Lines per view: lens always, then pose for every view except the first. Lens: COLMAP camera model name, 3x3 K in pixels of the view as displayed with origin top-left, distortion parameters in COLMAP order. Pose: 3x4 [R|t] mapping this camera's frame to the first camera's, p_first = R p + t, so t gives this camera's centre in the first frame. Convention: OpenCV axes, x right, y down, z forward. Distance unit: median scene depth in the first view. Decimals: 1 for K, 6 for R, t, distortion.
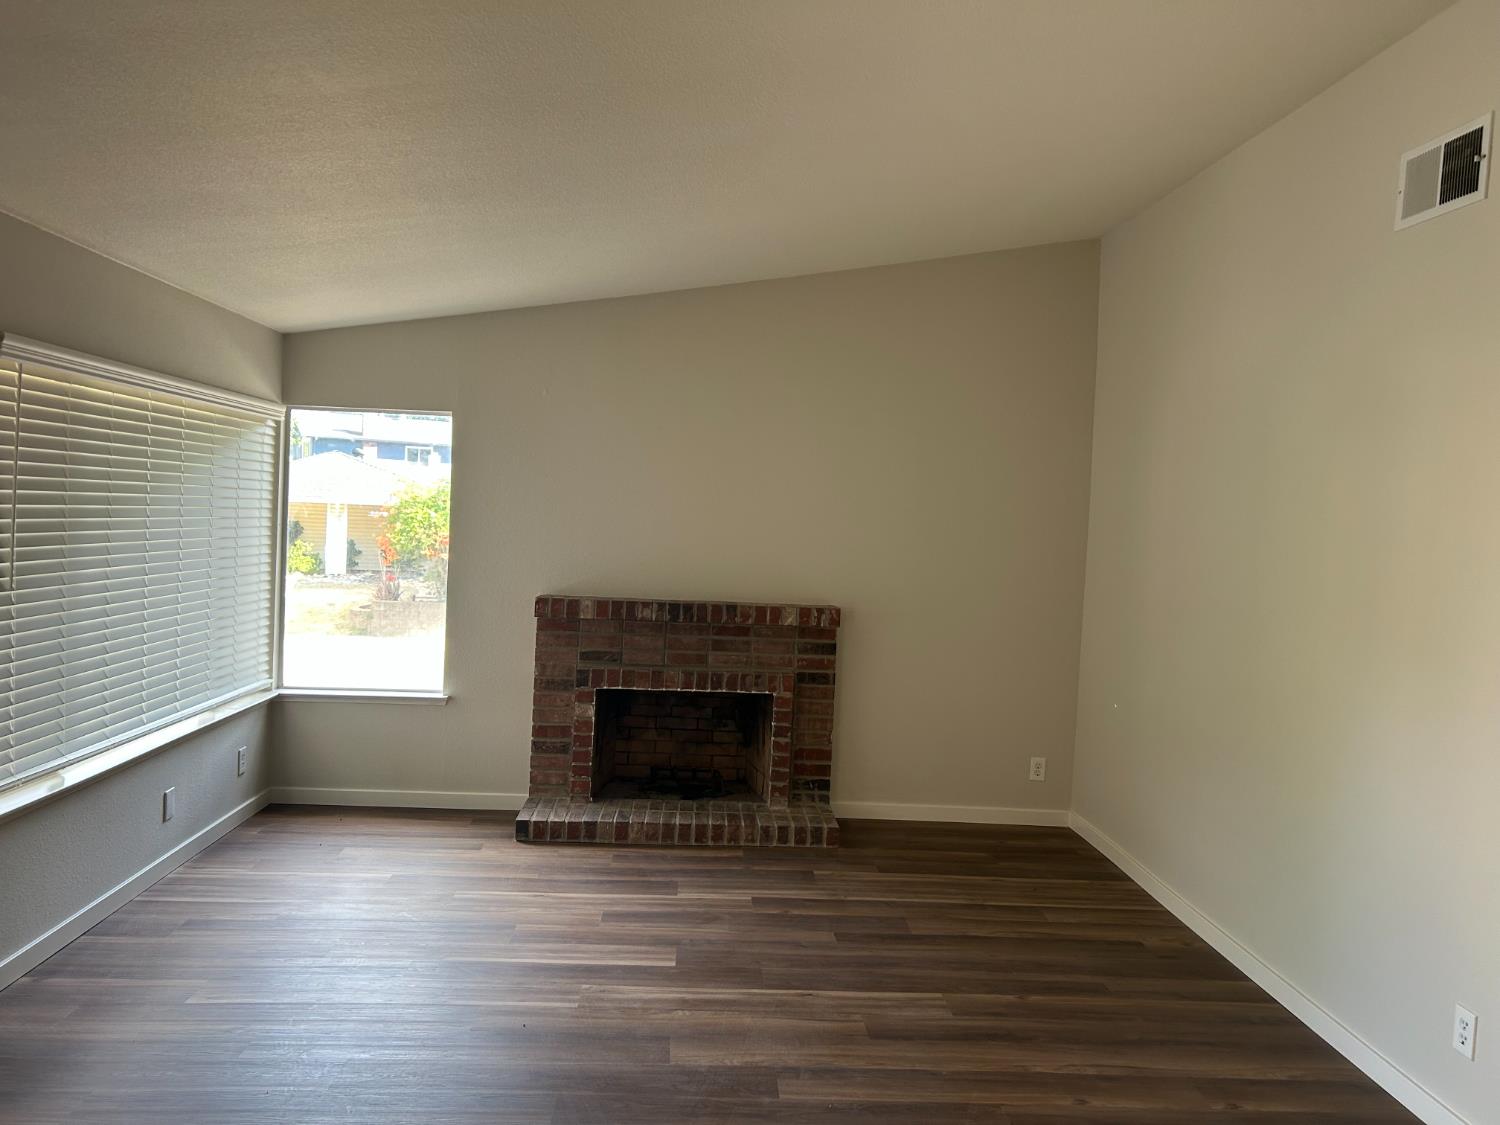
lens RADIAL K [[1129.9, 0, 763.3], [0, 1129.9, 547.8], [0, 0, 1]] dist [0.059152, -0.061931]
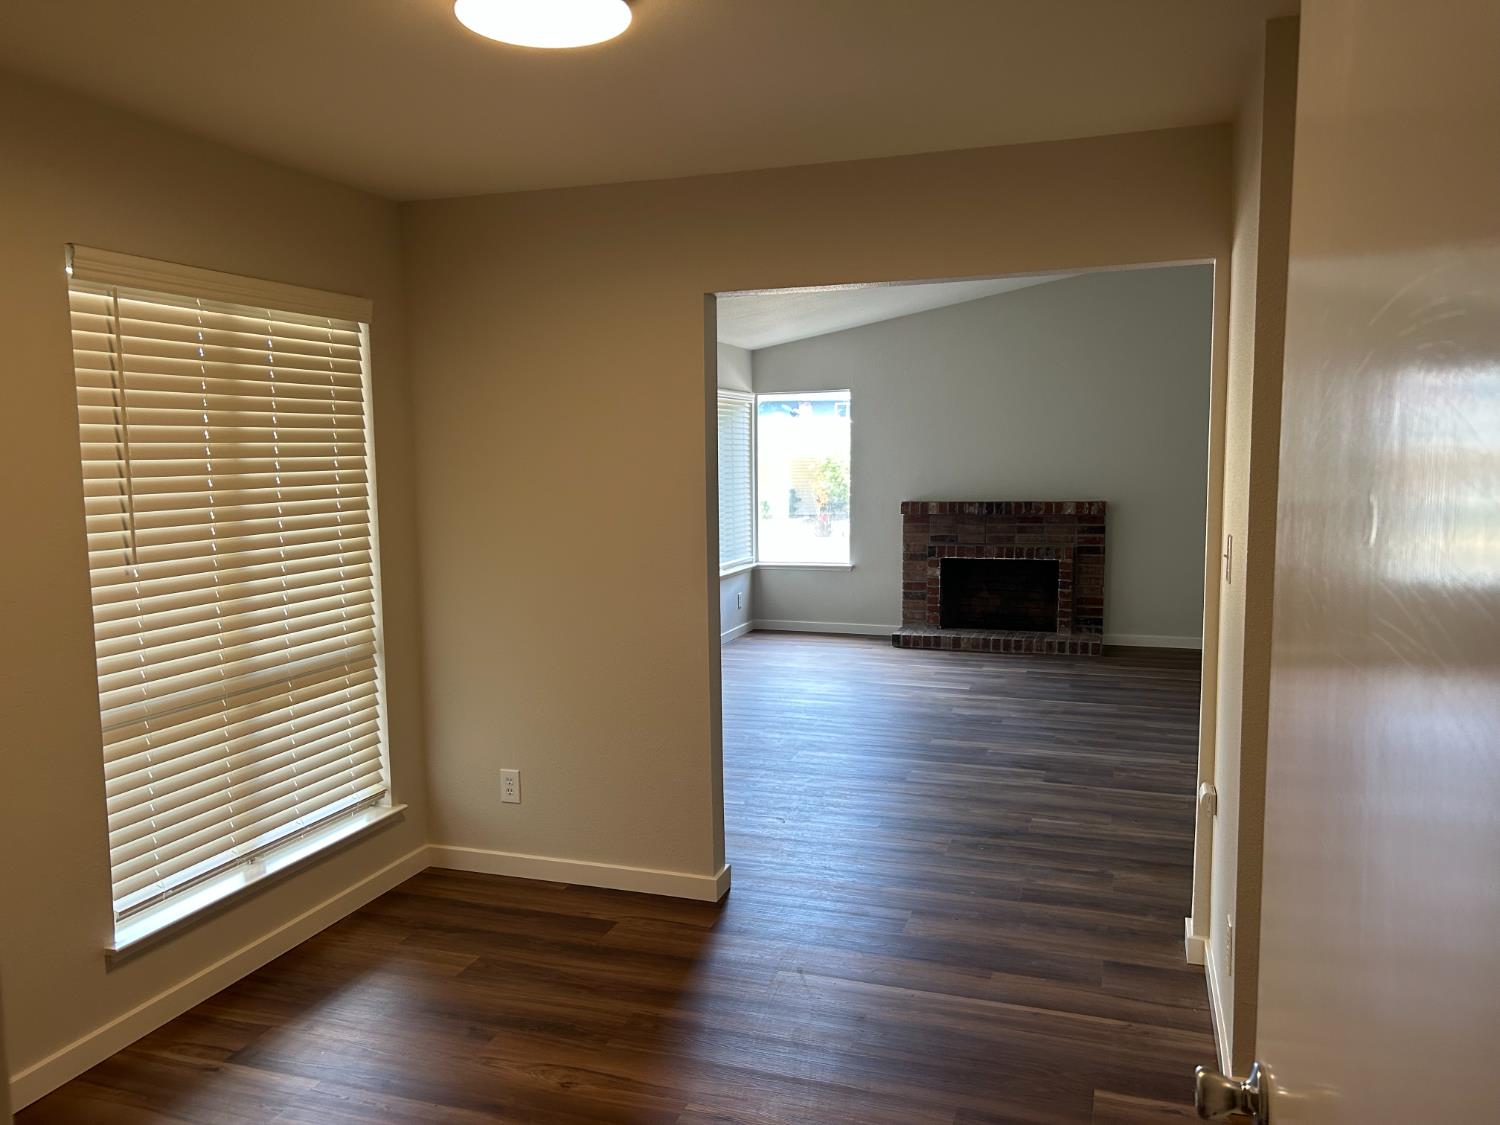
lens RADIAL K [[1129.9, 0, 752.4], [0, 1129.9, 569.9], [0, 0, 1]] dist [0.059152, -0.061931]
pose [[0.926777, -0.018395, -0.375161, 0.199232], [0.043184, 0.997395, 0.057774, 0.037420], [0.373121, -0.069745, 0.925157, -0.557499]]
